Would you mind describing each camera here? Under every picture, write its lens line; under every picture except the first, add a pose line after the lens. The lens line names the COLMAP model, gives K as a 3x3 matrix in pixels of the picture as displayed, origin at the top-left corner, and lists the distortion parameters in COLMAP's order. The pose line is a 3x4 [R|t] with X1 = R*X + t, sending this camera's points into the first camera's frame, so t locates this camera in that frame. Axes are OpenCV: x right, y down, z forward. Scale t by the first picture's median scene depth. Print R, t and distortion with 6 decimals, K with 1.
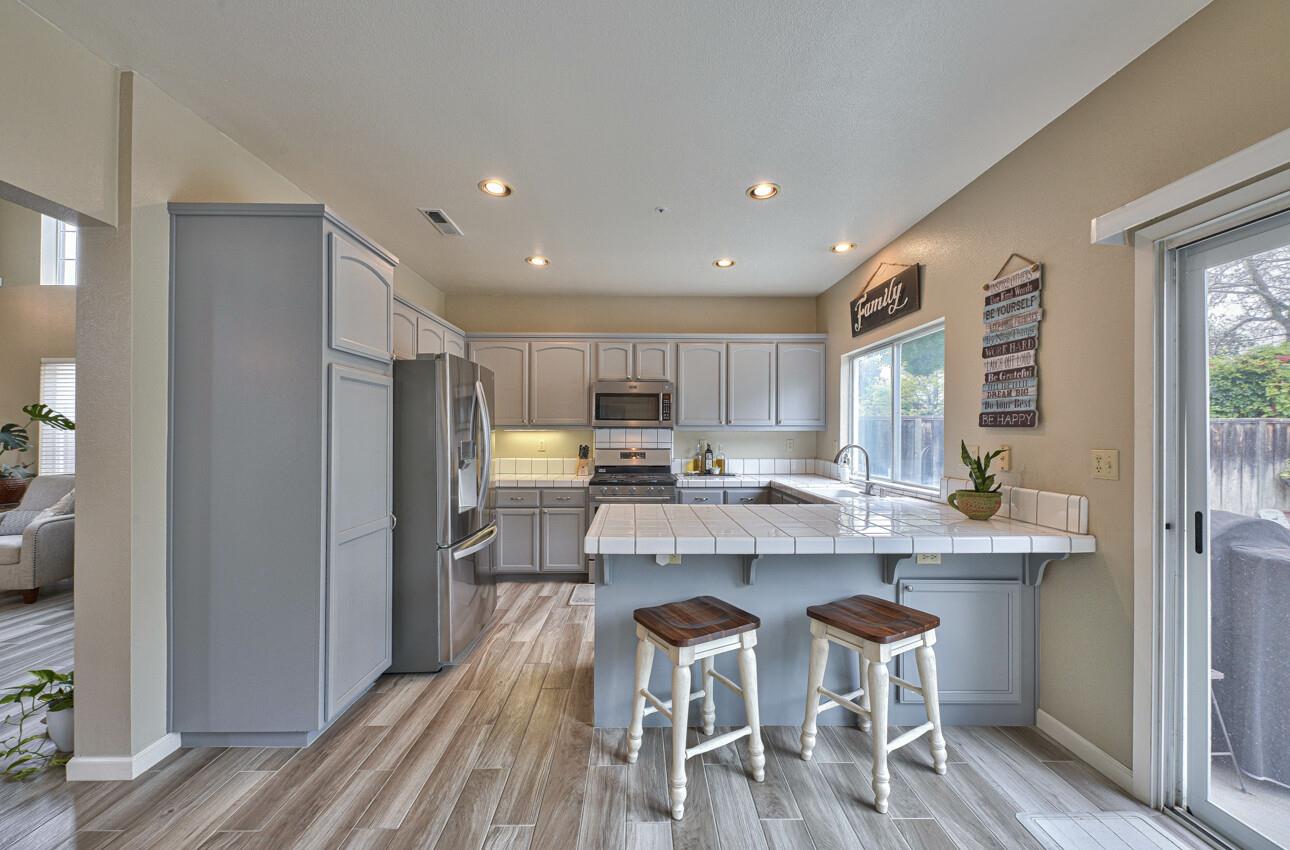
lens RADIAL K [[480.9, 0, 641.4], [0, 480.9, 431.5], [0, 0, 1]] dist [-0.000402, -0.000095]
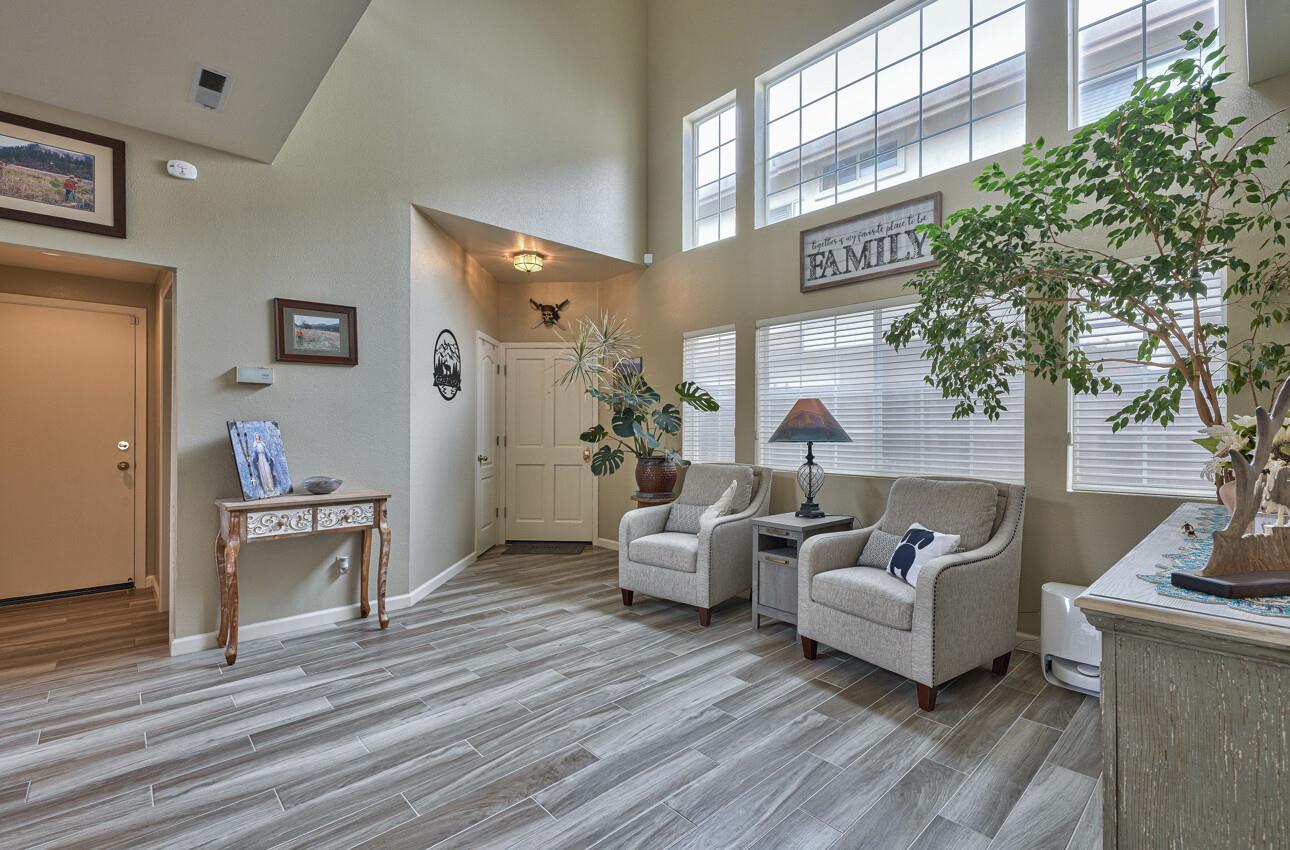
lens RADIAL K [[564.6, 0, 638.0], [0, 564.6, 428.8], [0, 0, 1]] dist [0.006296, -0.002685]
pose [[0.655994, -0.001877, -0.754763, -1.053100], [-0.001455, 0.999992, -0.003751, 0.063998], [0.754764, 0.003558, 0.655986, 0.505596]]
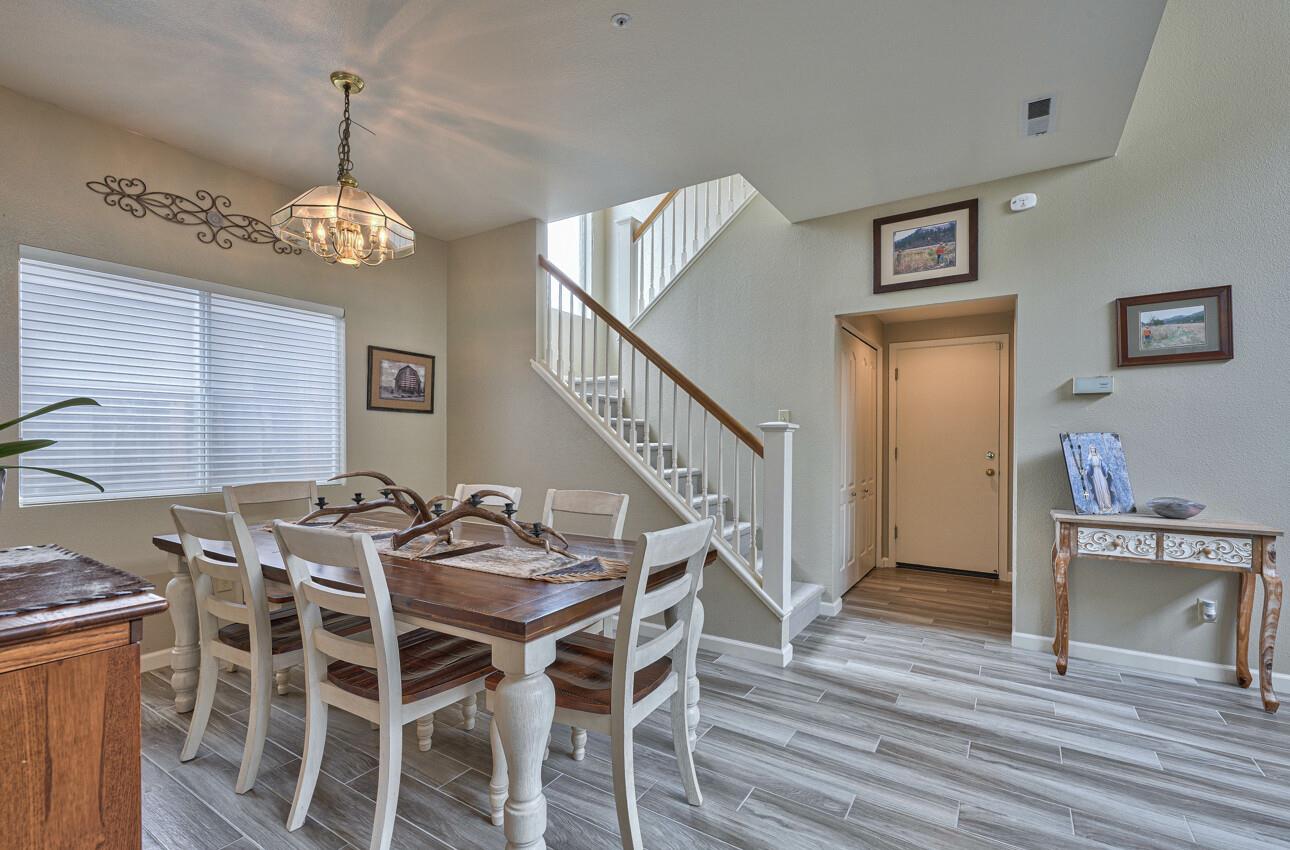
lens RADIAL K [[564.6, 0, 638.0], [0, 564.6, 443.3], [0, 0, 1]] dist [0.006296, -0.002685]
pose [[-0.569219, 0.002445, -0.822182, -1.011499], [-0.005942, 0.999957, 0.007087, 0.062448], [0.822164, 0.008919, -0.569181, 0.592630]]
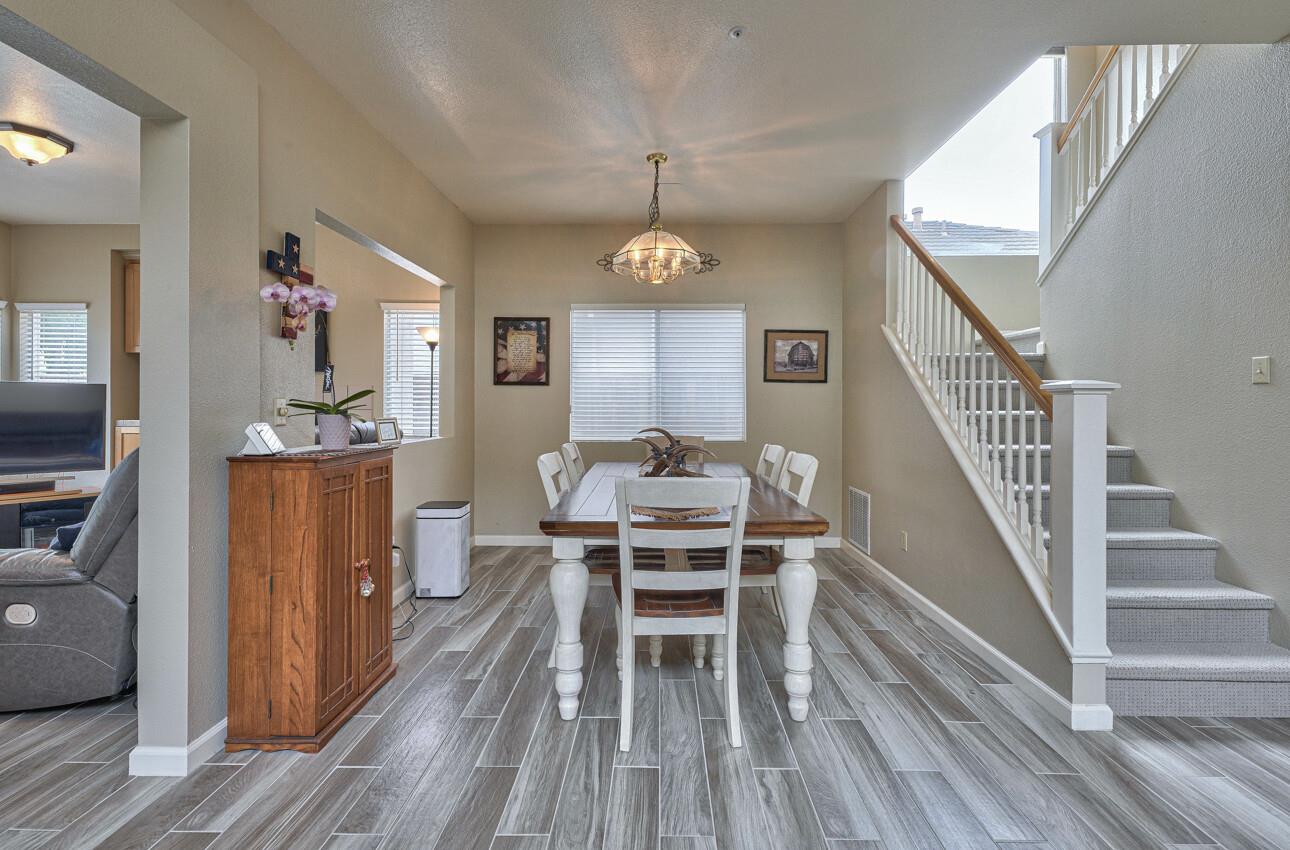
lens RADIAL K [[564.6, 0, 650.6], [0, 564.6, 405.4], [0, 0, 1]] dist [0.006296, -0.002685]
pose [[-0.999473, -0.003475, 0.032270, -1.648300], [-0.003382, 0.999990, 0.002937, 0.059981], [-0.032280, 0.002826, -0.999475, 1.097743]]
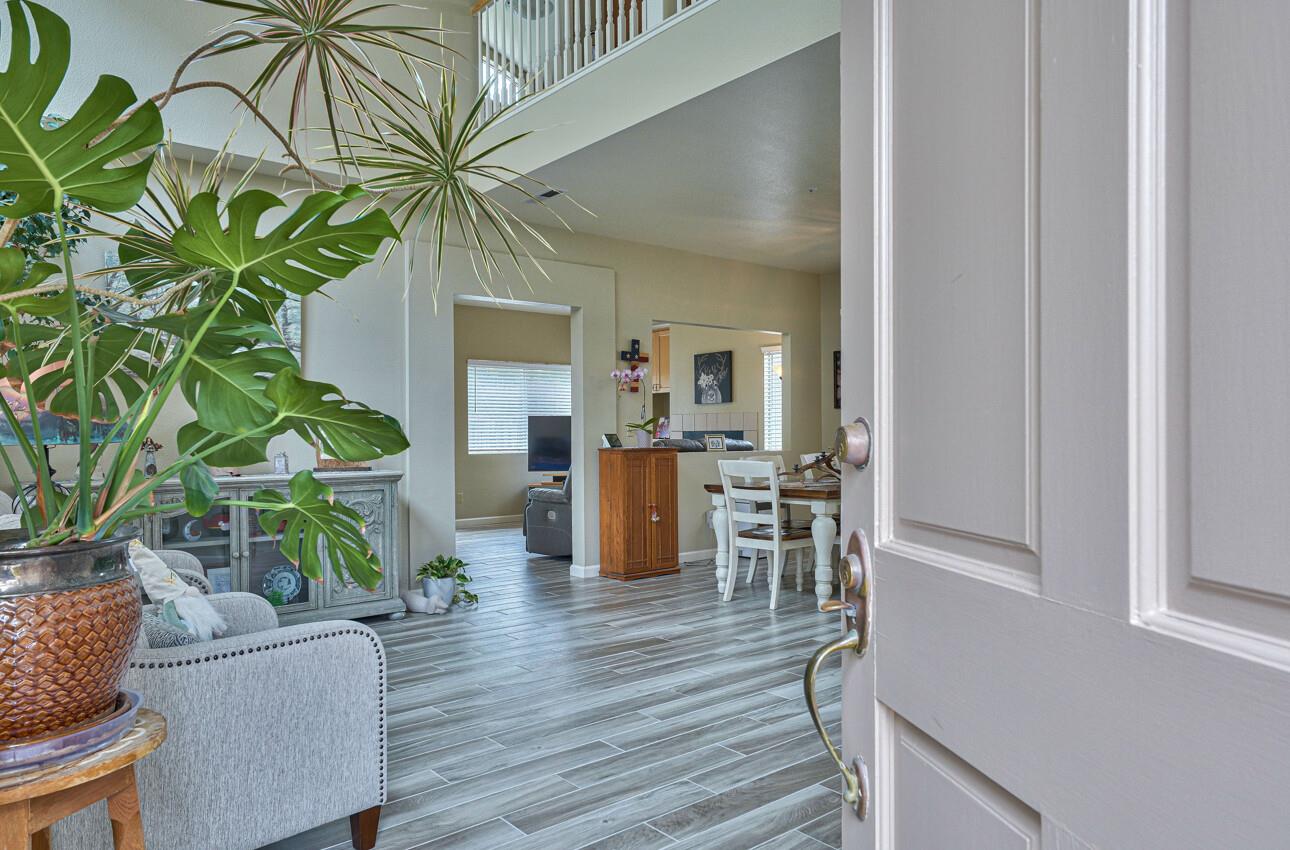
lens RADIAL K [[850.6, 0, 649.2], [0, 850.6, 429.4], [0, 0, 1]] dist [-0.004061, -0.000377]
pose [[-0.626176, 0.007578, 0.779645, -3.324785], [0.007633, 0.999964, -0.003589, 0.087800], [-0.779644, 0.003703, -0.626212, 1.939423]]
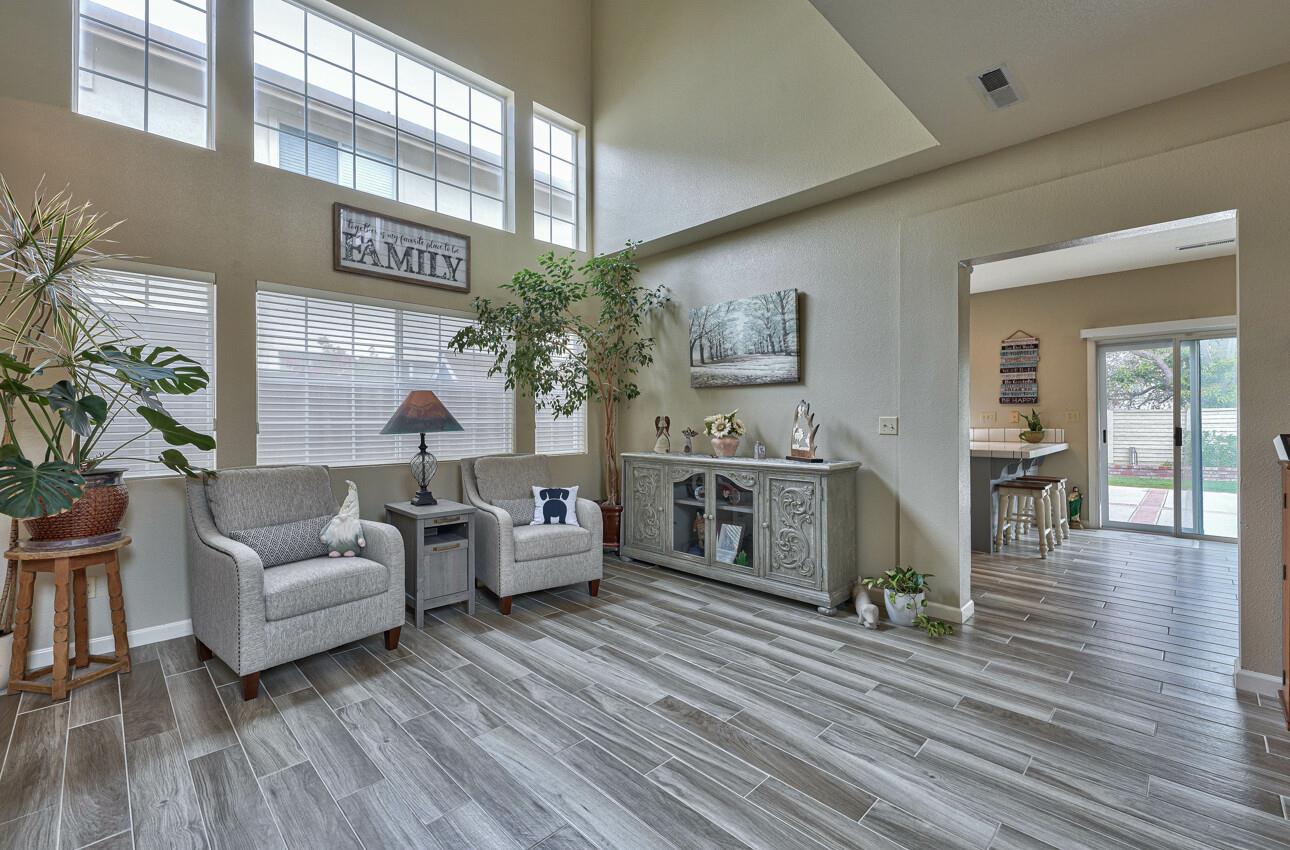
lens RADIAL K [[542.8, 0, 641.4], [0, 542.8, 417.1], [0, 0, 1]] dist [0.006841, -0.000238]
pose [[0.730740, -0.000878, 0.682656, -2.487035], [0.004803, 0.999981, -0.003855, 0.059479], [-0.682639, 0.006096, 0.730730, 0.329148]]
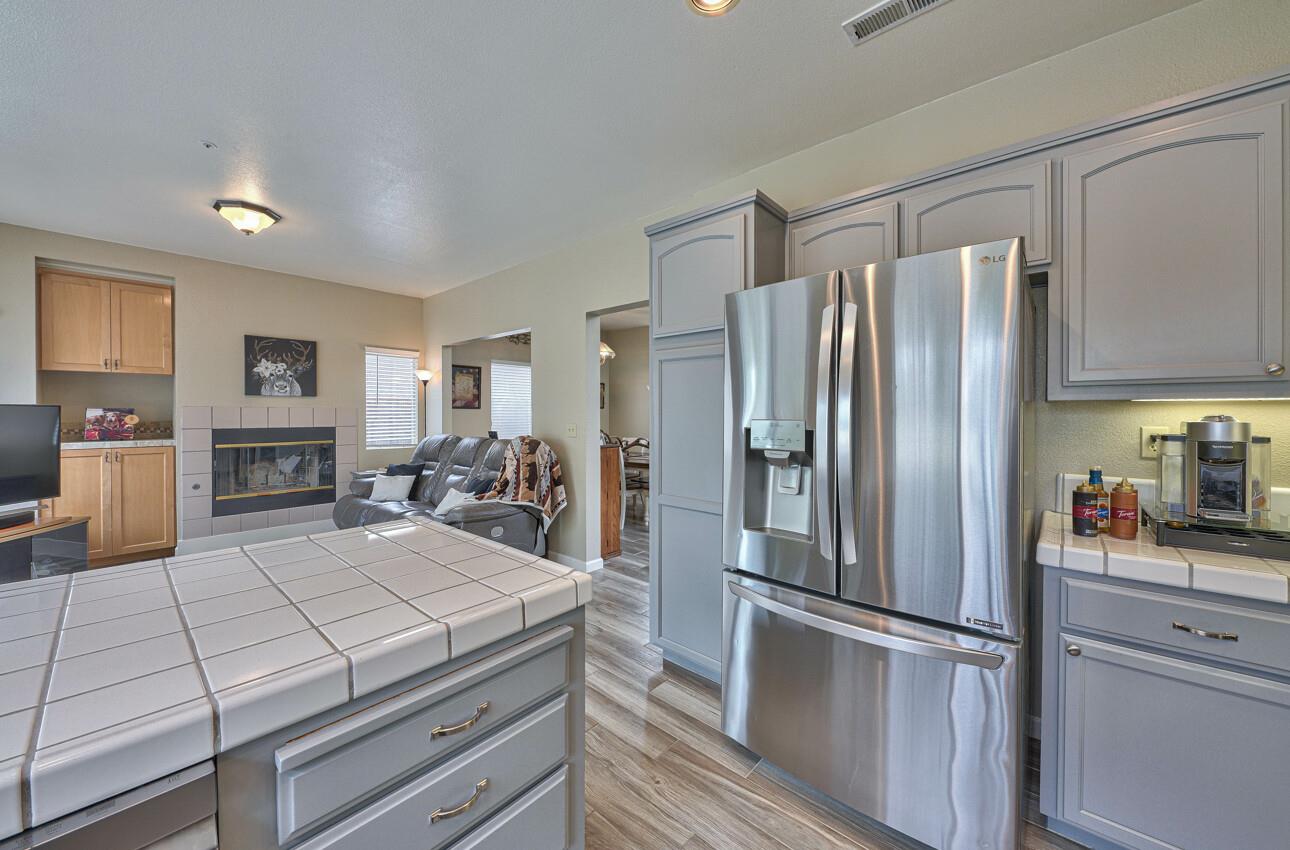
lens RADIAL K [[463.4, 0, 623.6], [0, 463.4, 426.2], [0, 0, 1]] dist [-0.007572, -0.000458]
pose [[-0.688013, 0.017324, -0.725492, 0.201083], [-0.000012, 0.999715, 0.023884, 0.029815], [0.725698, 0.016442, -0.687816, 1.532769]]
